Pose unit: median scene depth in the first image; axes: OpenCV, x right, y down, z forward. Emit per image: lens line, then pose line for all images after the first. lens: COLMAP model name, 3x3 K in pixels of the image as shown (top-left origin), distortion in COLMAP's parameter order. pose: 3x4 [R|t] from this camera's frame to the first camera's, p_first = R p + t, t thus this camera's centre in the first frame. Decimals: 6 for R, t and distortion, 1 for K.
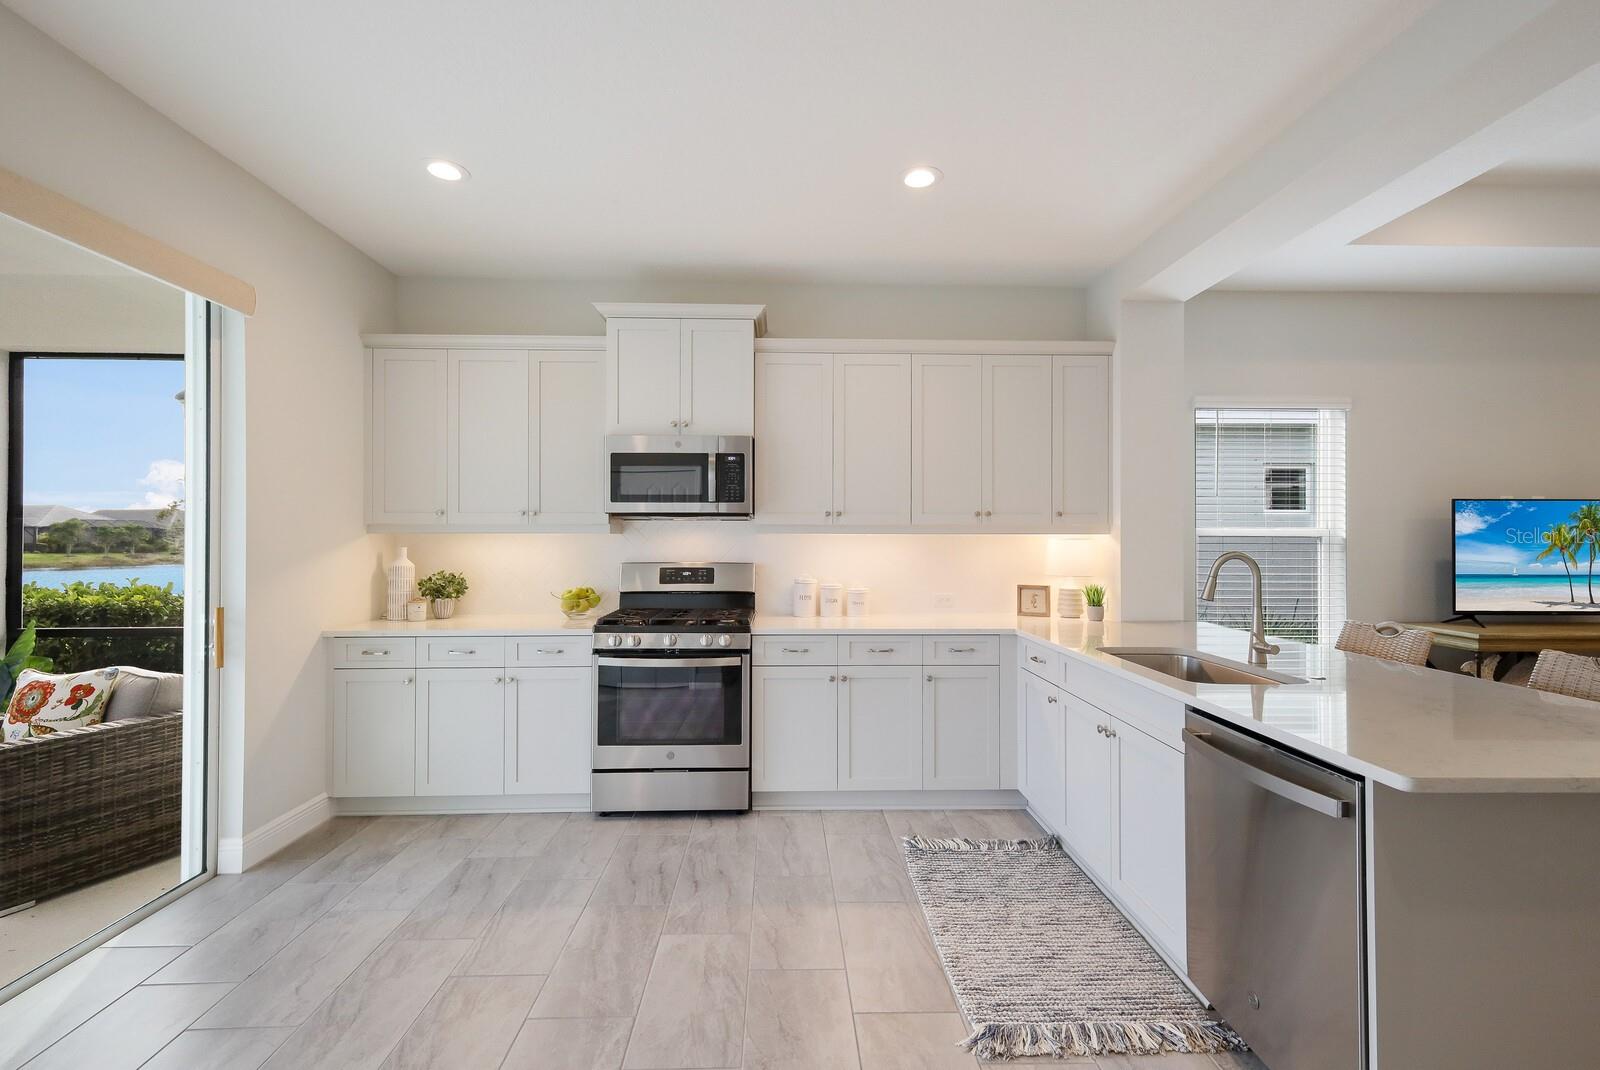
lens RADIAL K [[694.3, 0, 798.3], [0, 694.3, 536.6], [0, 0, 1]] dist [0.014540, -0.000949]
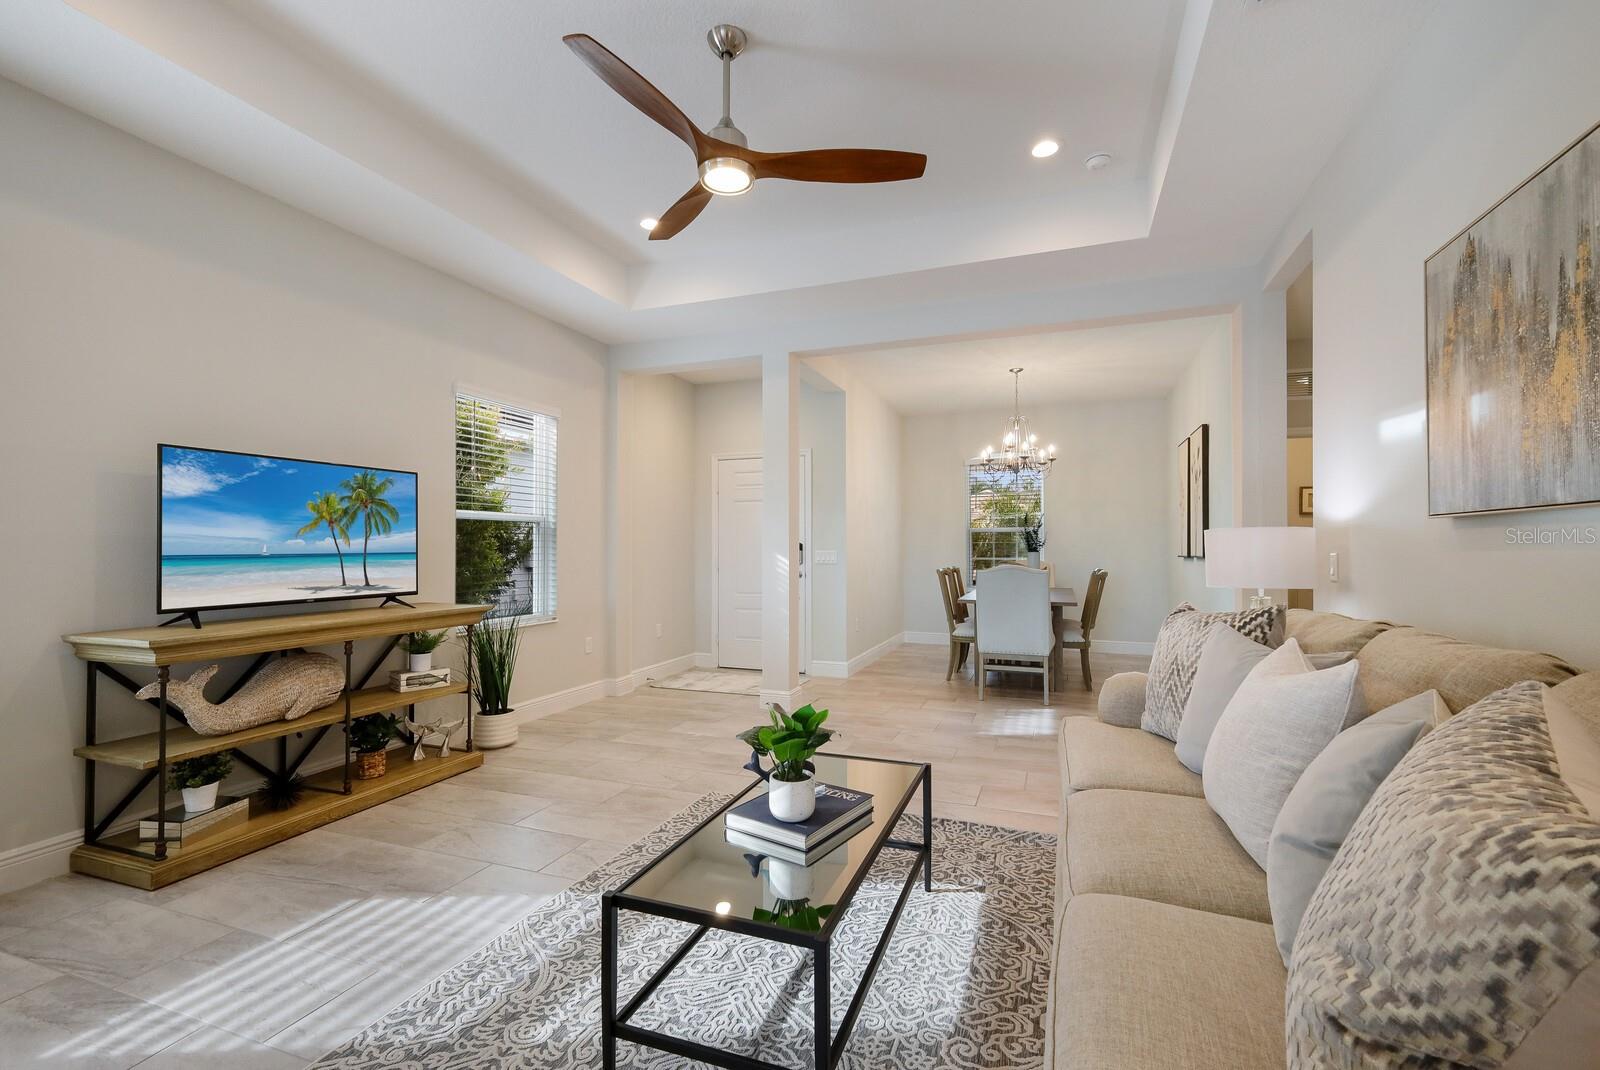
lens RADIAL K [[694.3, 0, 800.5], [0, 694.3, 544.2], [0, 0, 1]] dist [0.014540, -0.000949]
pose [[0.385352, 0.000991, 0.922769, 0.575500], [0.002128, 0.999996, -0.001962, 0.048970], [-0.922767, 0.002720, 0.385349, 0.182703]]
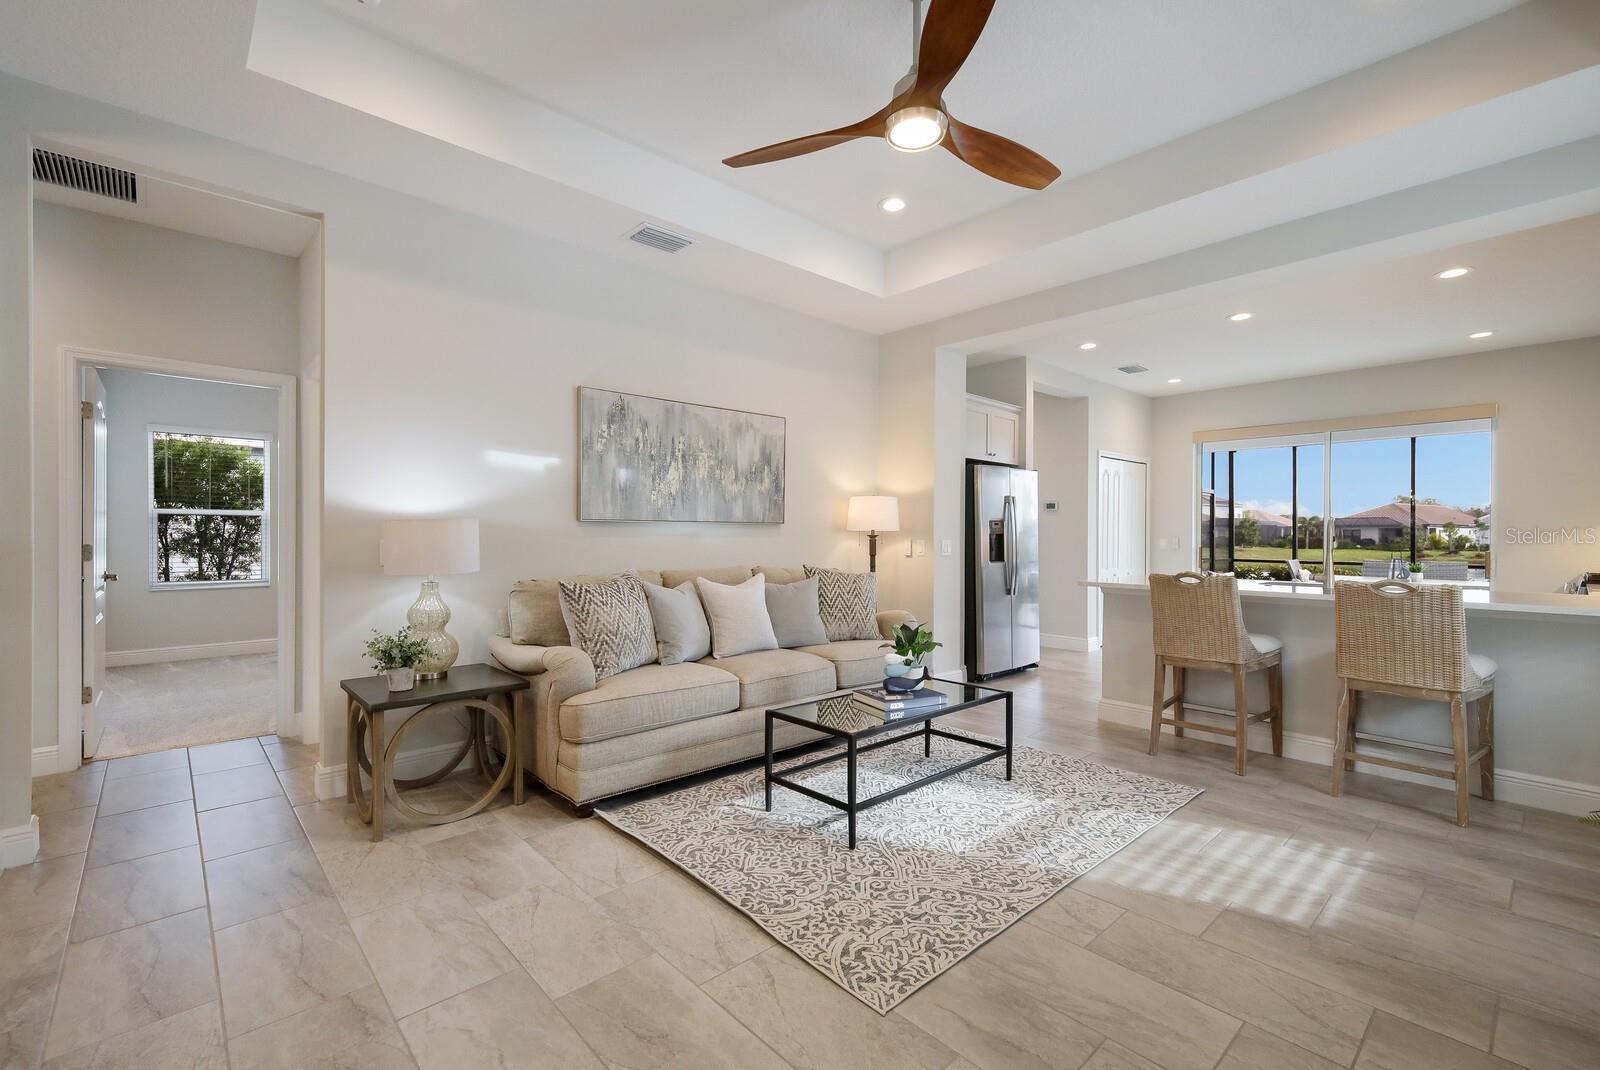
lens RADIAL K [[694.3, 0, 803.8], [0, 694.3, 539.6], [0, 0, 1]] dist [0.014540, -0.000949]
pose [[-0.754703, -0.001896, -0.656064, 1.713972], [-0.006854, 0.999964, 0.004995, 0.049874], [0.656031, 0.008266, -0.754688, 0.955011]]
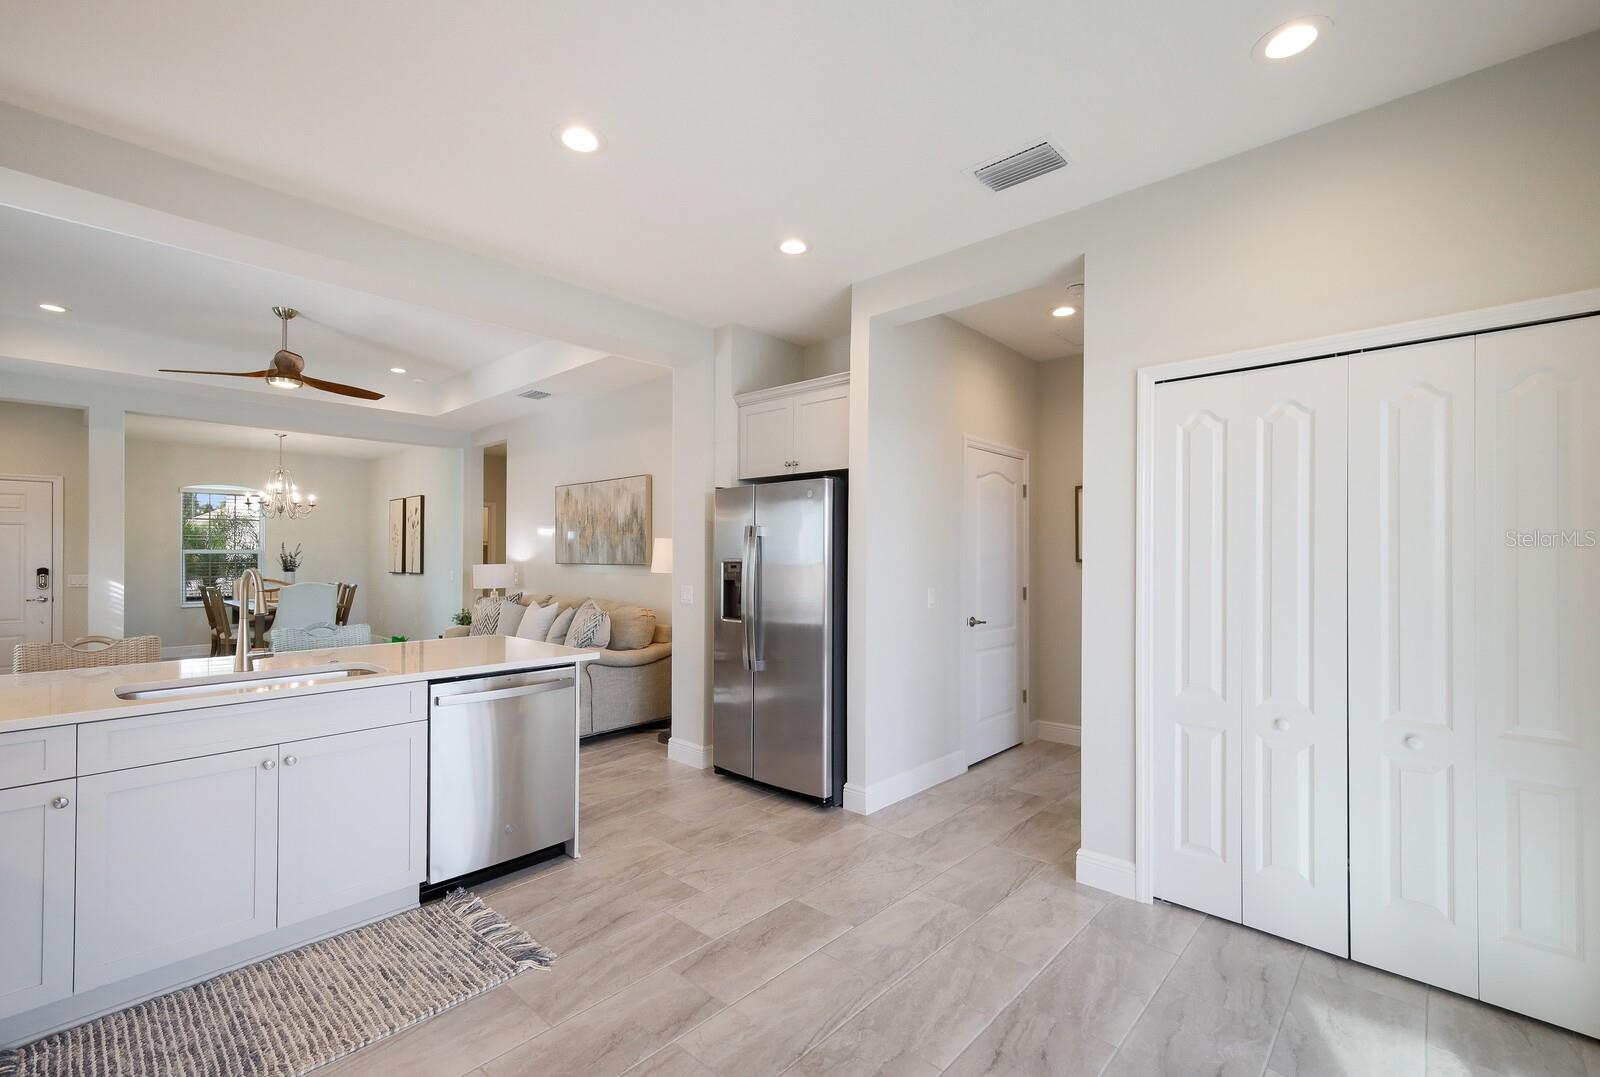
lens RADIAL K [[699.9, 0, 799.9], [0, 699.9, 552.5], [0, 0, 1]] dist [0.009631, 0.000208]
pose [[-0.708561, -0.001624, 0.705648, -0.478996], [-0.003988, 0.999991, -0.001702, -0.000924], [-0.705638, -0.004020, -0.708561, 0.792978]]
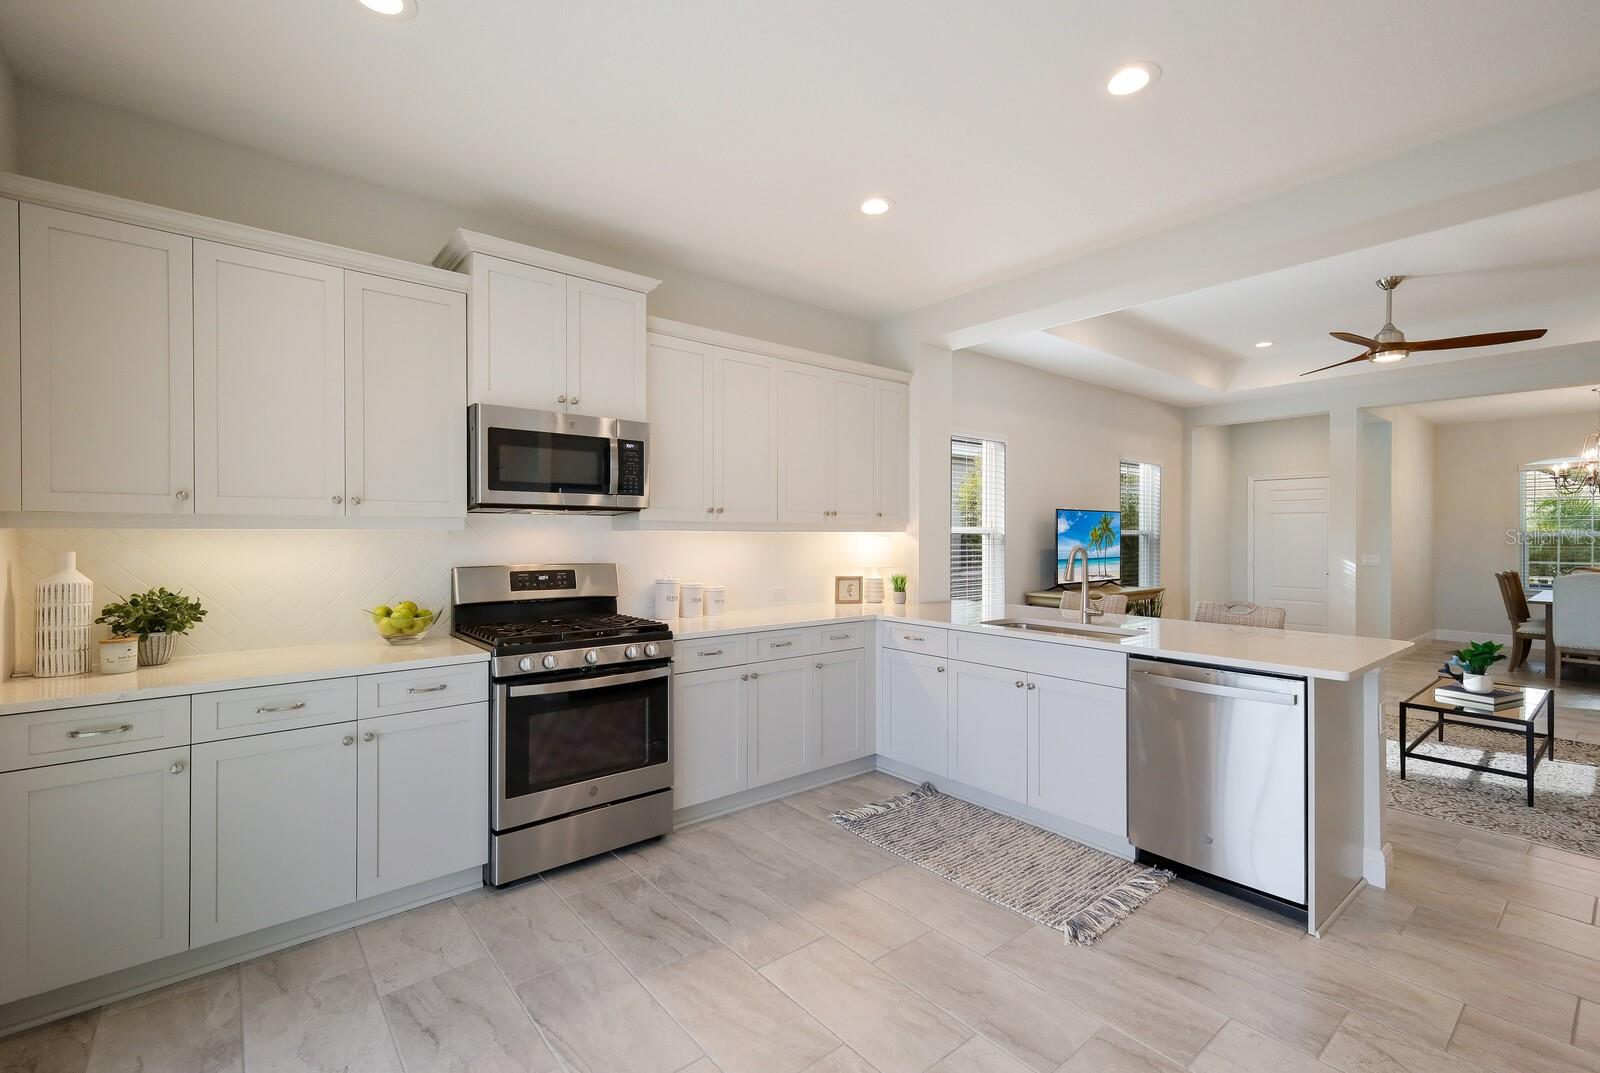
lens RADIAL K [[694.3, 0, 801.3], [0, 694.3, 537.7], [0, 0, 1]] dist [0.014540, -0.000949]
pose [[0.793652, -0.003164, 0.608364, -0.454133], [-0.001498, 0.999973, 0.007154, -0.001817], [-0.608371, -0.006589, 0.793626, 0.155630]]
